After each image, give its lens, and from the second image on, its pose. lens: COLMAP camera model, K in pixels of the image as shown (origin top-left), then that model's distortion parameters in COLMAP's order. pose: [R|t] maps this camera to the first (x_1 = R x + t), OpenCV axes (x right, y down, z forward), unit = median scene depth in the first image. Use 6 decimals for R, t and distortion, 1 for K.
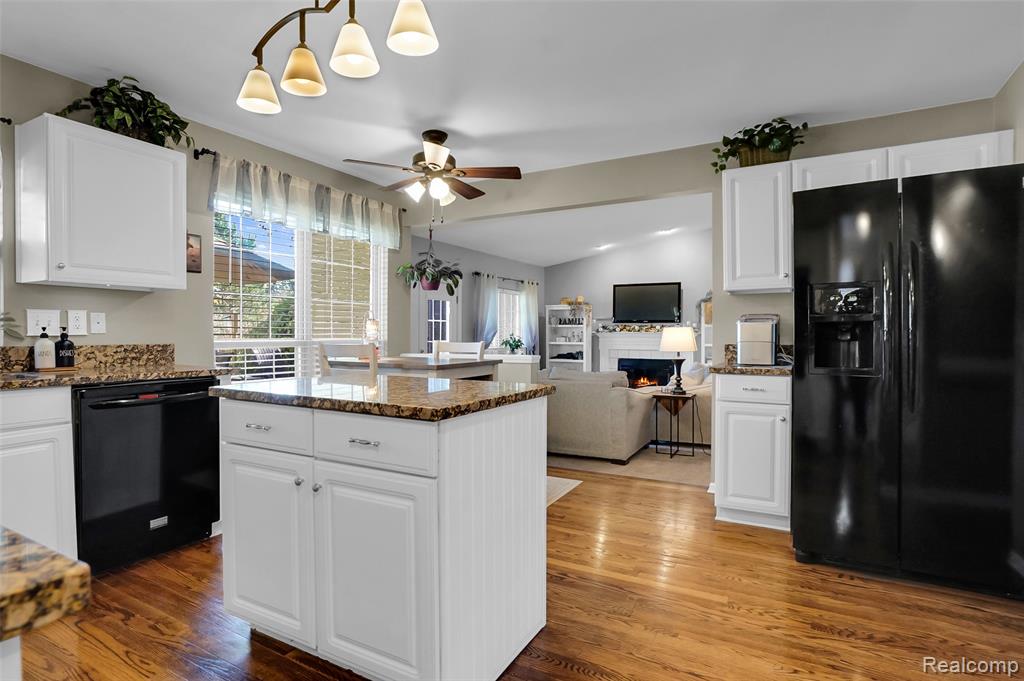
lens RADIAL K [[508.9, 0, 472.2], [0, 508.9, 338.4], [0, 0, 1]] dist [-0.040405, 0.042618]
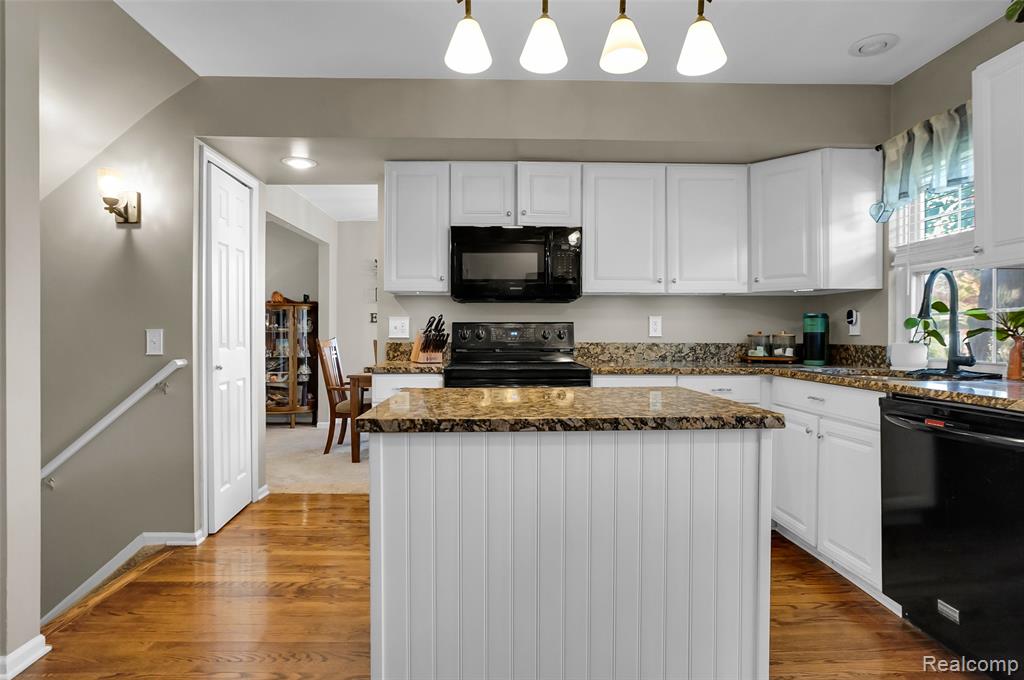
lens RADIAL K [[538.3, 0, 508.8], [0, 538.3, 336.3], [0, 0, 1]] dist [-0.044772, 0.018918]
pose [[-0.813774, 0.002198, -0.581177, 0.248705], [-0.005992, 0.999908, 0.012171, -0.010875], [0.581150, 0.013387, -0.813686, 1.119178]]
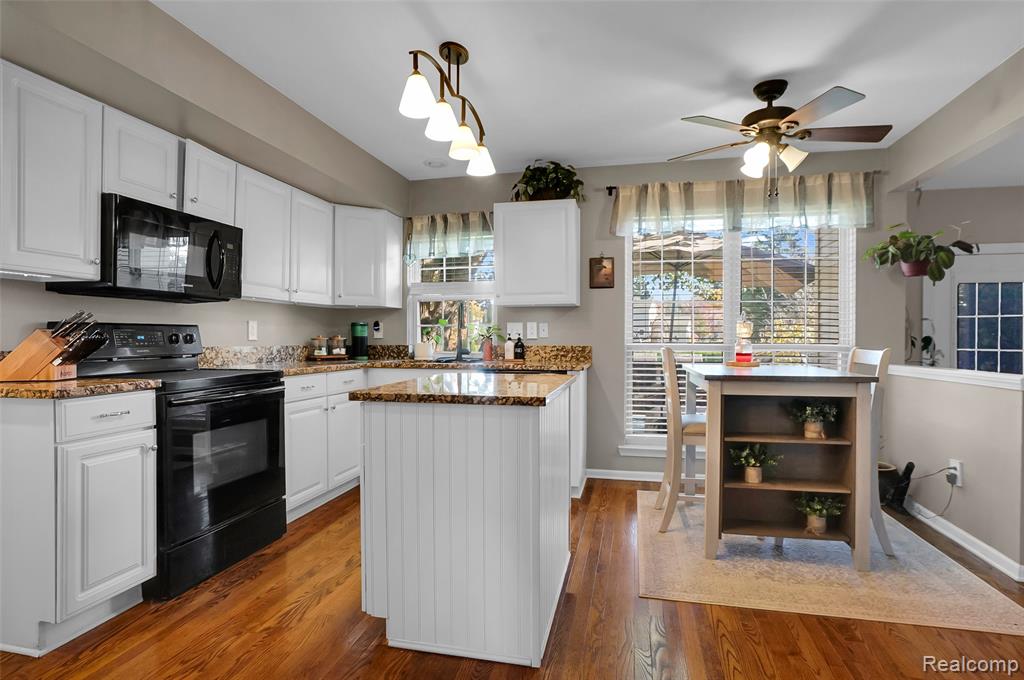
lens RADIAL K [[515.6, 0, 515.6], [0, 515.6, 339.9], [0, 0, 1]] dist [-0.049881, 0.026570]
pose [[0.353402, 0.004256, -0.935462, 0.667031], [-0.008642, 0.999962, 0.001285, -0.004554], [0.935432, 0.007630, 0.353425, 0.422056]]
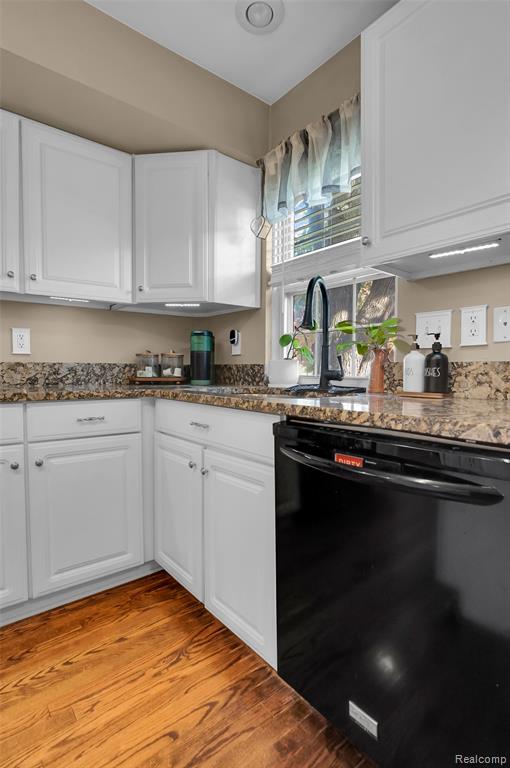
lens RADIAL K [[390.8, 0, 253.8], [0, 390.8, 381.9], [0, 0, 1]] dist [-0.043457, 0.028589]
pose [[-0.305957, 0.030791, -0.951547, -0.235883], [-0.011223, 0.999291, 0.035944, 0.025833], [0.951979, 0.021677, -0.305395, 0.913960]]
